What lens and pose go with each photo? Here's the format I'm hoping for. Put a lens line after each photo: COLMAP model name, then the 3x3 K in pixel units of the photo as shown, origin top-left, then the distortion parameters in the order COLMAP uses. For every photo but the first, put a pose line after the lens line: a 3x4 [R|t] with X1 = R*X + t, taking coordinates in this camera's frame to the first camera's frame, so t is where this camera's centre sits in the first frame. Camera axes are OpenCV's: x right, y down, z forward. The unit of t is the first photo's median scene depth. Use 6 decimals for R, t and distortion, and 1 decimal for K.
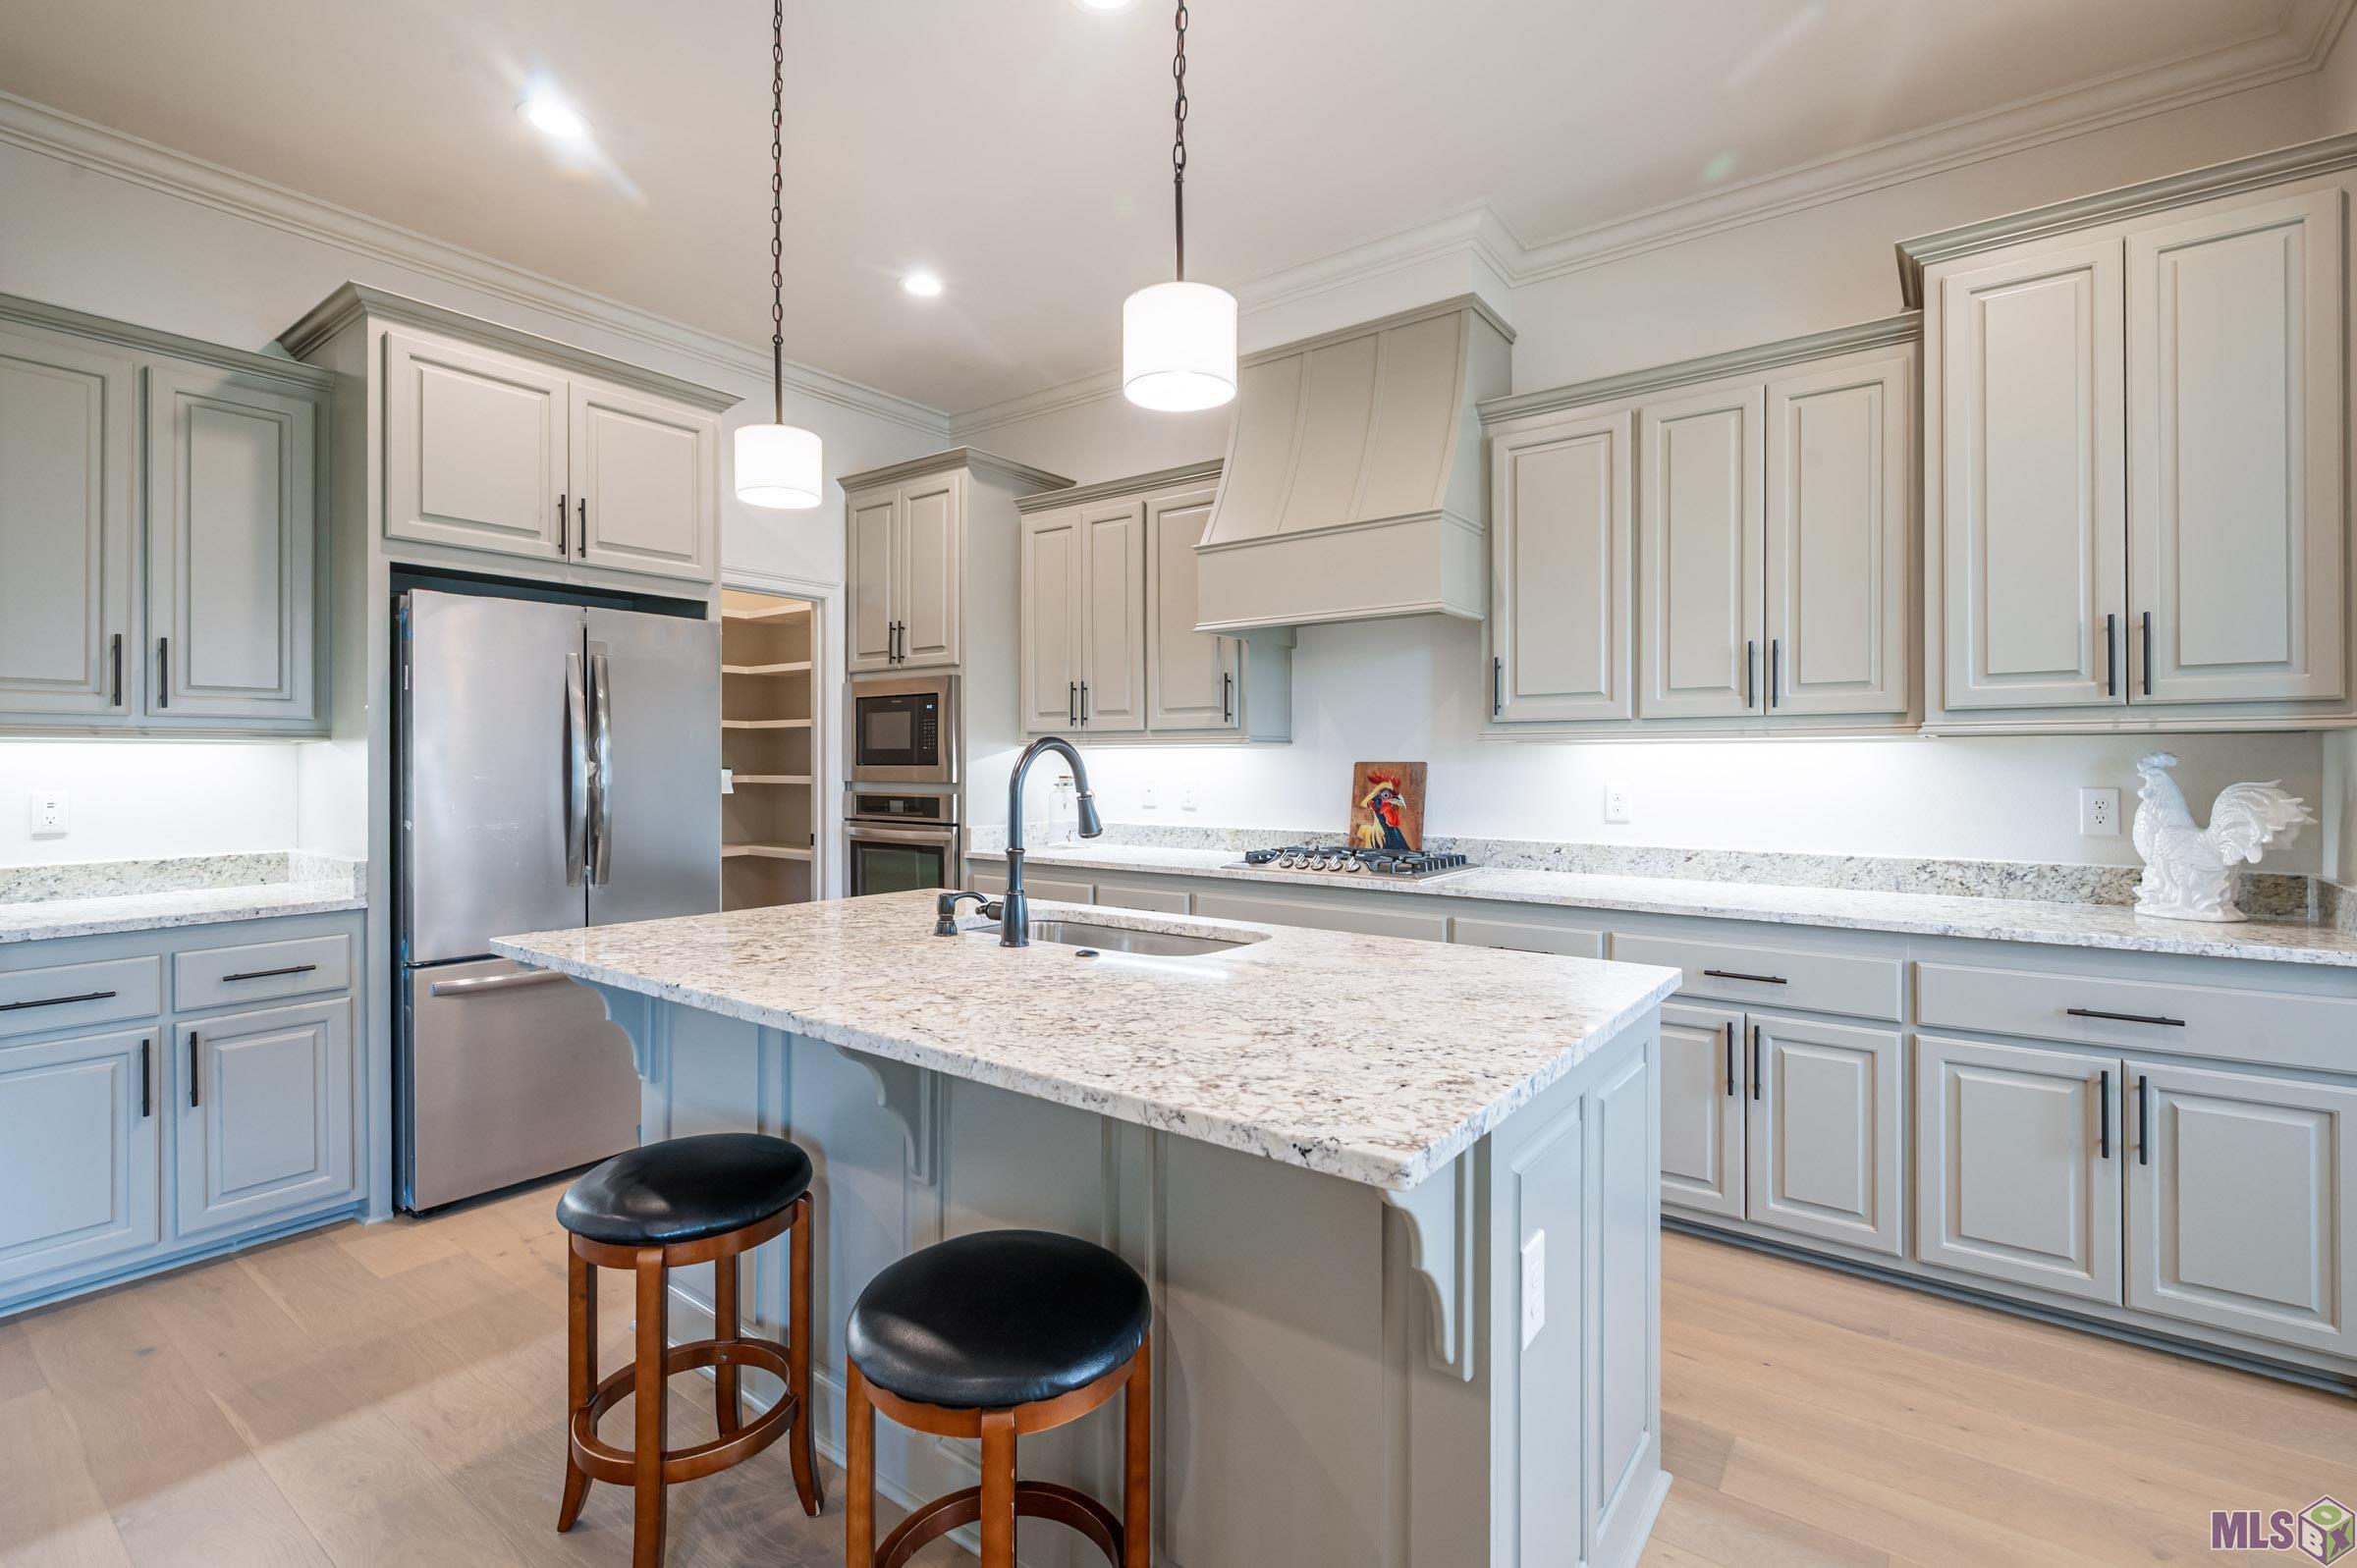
lens RADIAL K [[1070.6, 0, 1178.1], [0, 1070.6, 771.6], [0, 0, 1]] dist [-0.002371, 0.000054]
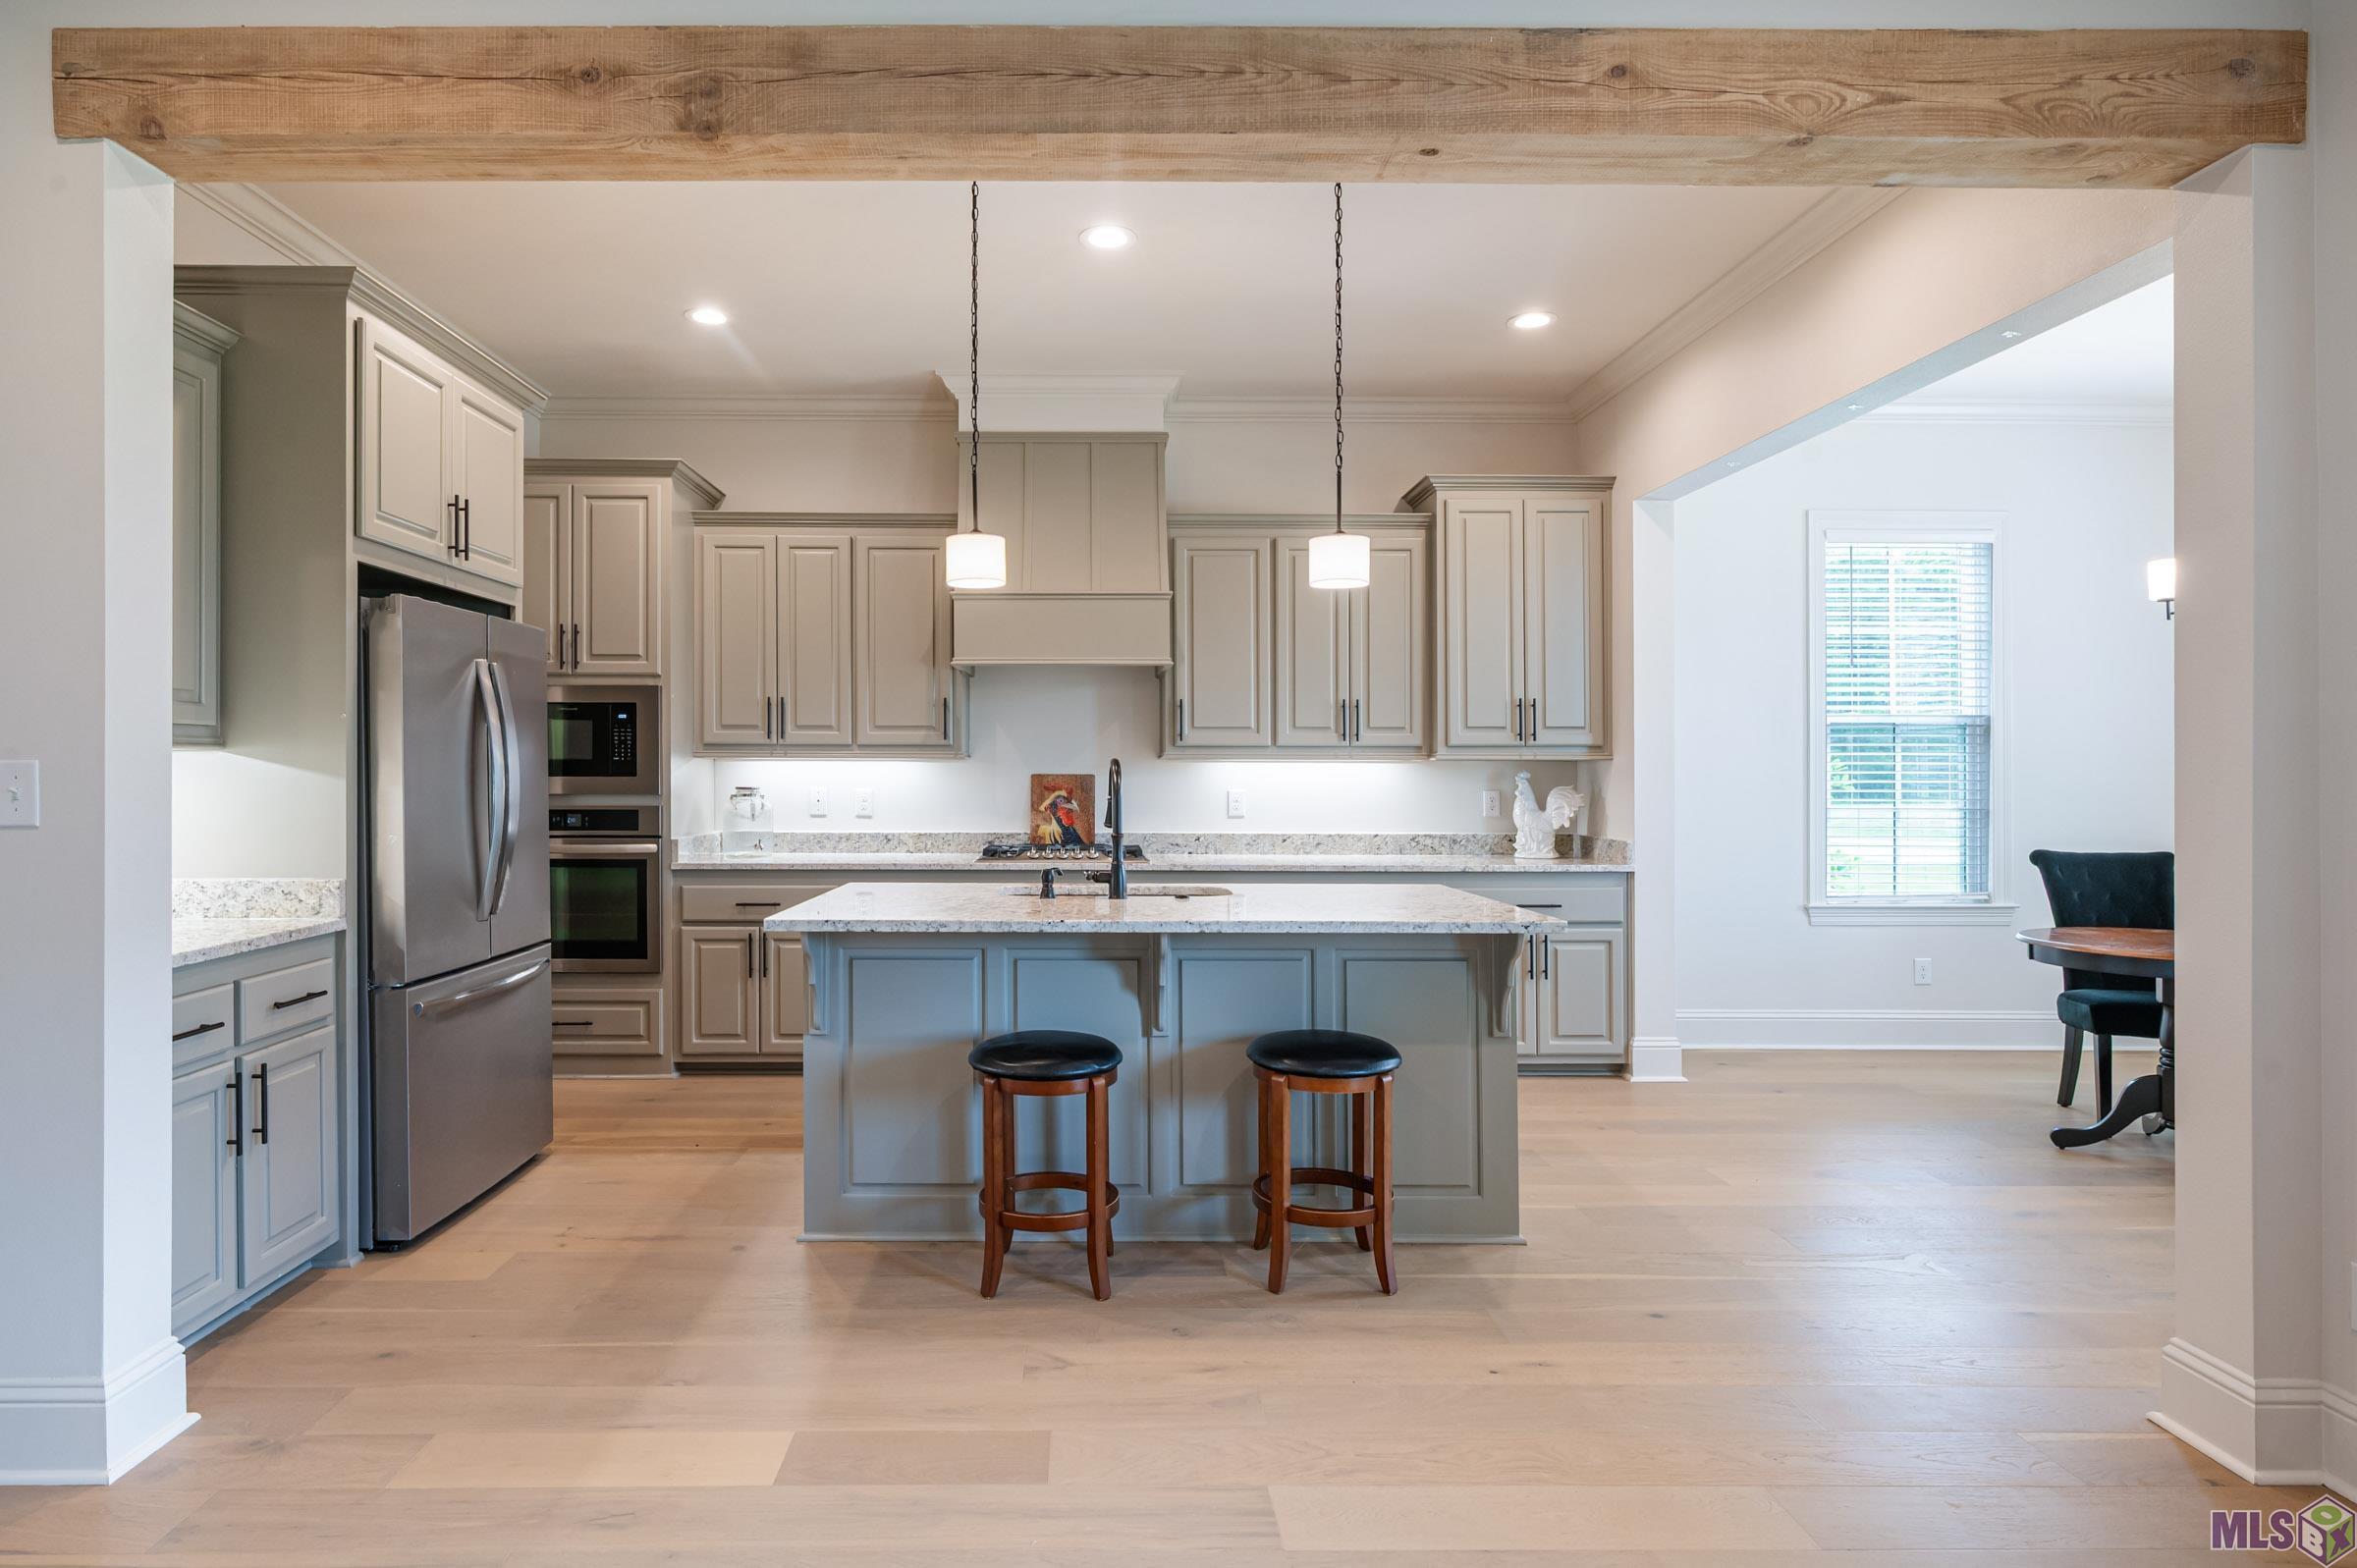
lens RADIAL K [[1209.7, 0, 1171.5], [0, 1209.7, 783.2], [0, 0, 1]] dist [-0.000757, -0.000092]
pose [[0.790387, -0.002920, 0.612601, -0.719636], [0.001856, 0.999995, 0.002373, -0.002099], [-0.612605, -0.000738, 0.790389, -0.245662]]
